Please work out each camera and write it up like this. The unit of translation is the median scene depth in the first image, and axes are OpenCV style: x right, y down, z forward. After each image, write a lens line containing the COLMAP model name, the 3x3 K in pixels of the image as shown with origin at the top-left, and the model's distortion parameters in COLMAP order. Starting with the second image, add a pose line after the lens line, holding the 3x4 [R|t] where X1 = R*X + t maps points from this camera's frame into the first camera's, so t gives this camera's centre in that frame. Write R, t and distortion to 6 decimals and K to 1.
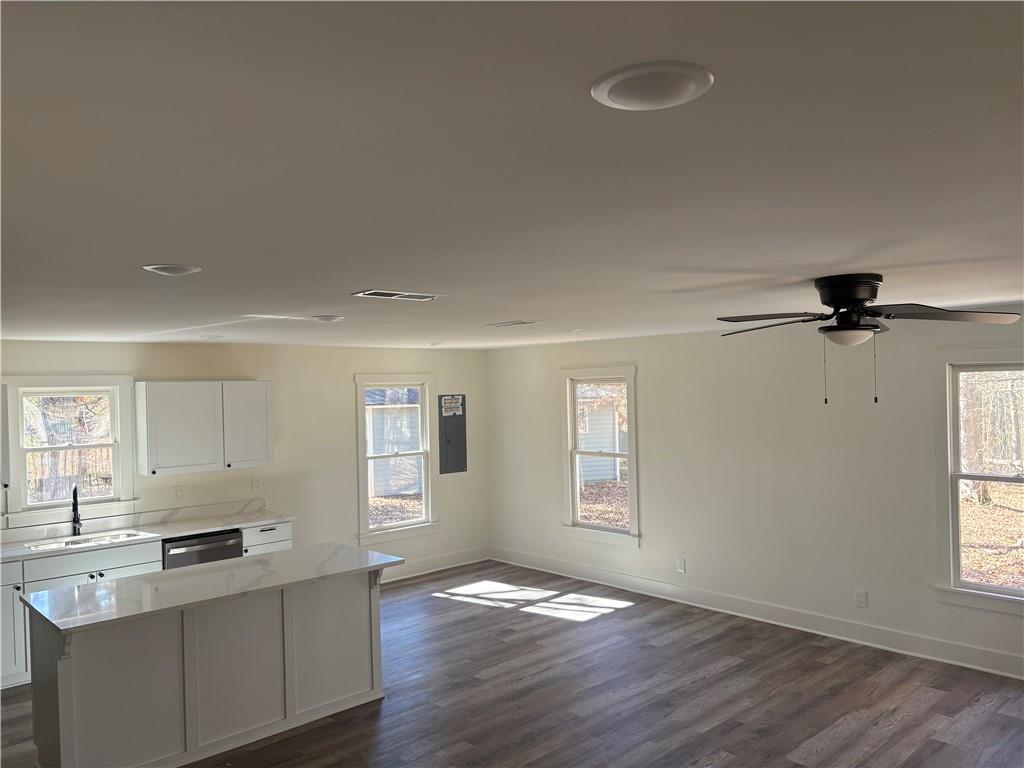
lens RADIAL K [[774.8, 0, 512.0], [0, 774.8, 384.0], [0, 0, 1]] dist [0.005673, -0.007341]
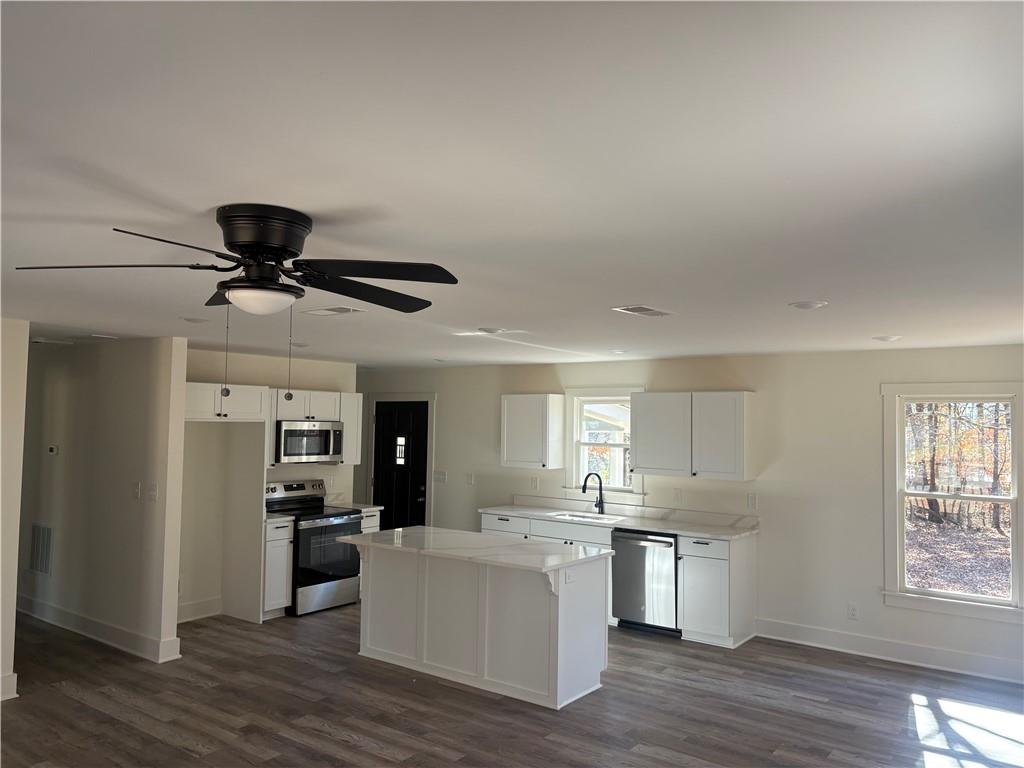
lens RADIAL K [[774.8, 0, 512.0], [0, 774.8, 384.0], [0, 0, 1]] dist [0.005673, -0.007341]
pose [[0.197397, -0.011531, -0.980256, 0.619973], [-0.020121, 0.999673, -0.015811, 0.007169], [0.980117, 0.022845, 0.197100, 0.584710]]
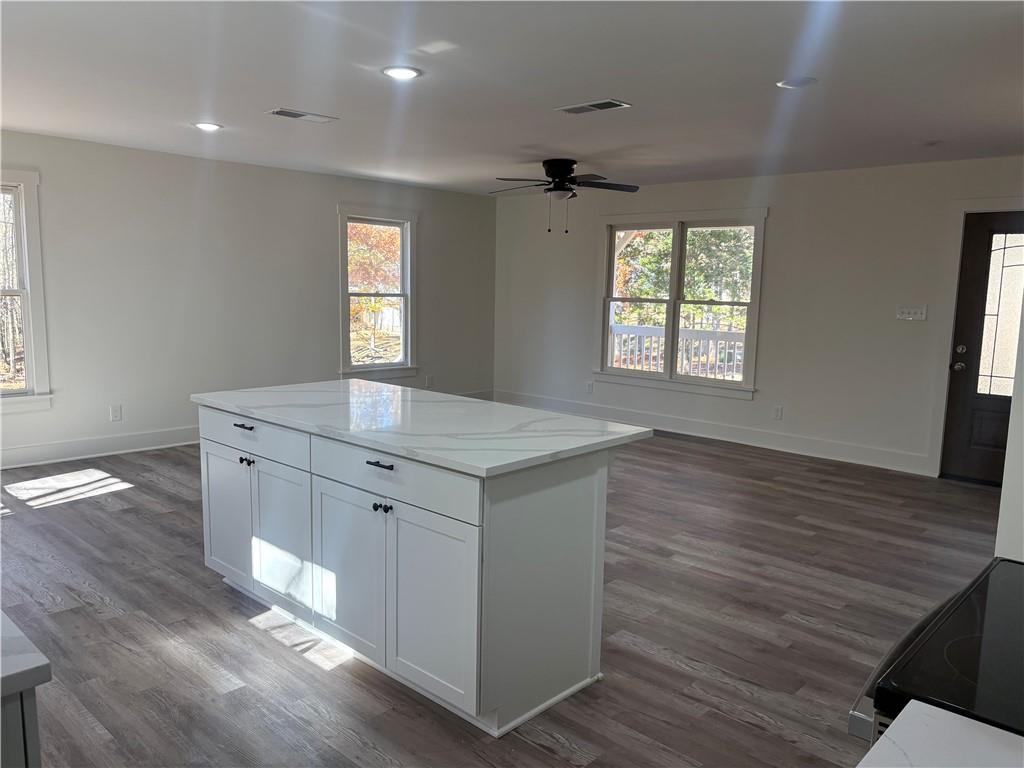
lens RADIAL K [[774.8, 0, 512.0], [0, 774.8, 384.0], [0, 0, 1]] dist [0.005673, -0.007341]
pose [[-0.094447, -0.105562, 0.989917, -0.782796], [-0.017970, 0.994381, 0.104323, 0.106329], [-0.995368, -0.007935, -0.095813, 0.692872]]
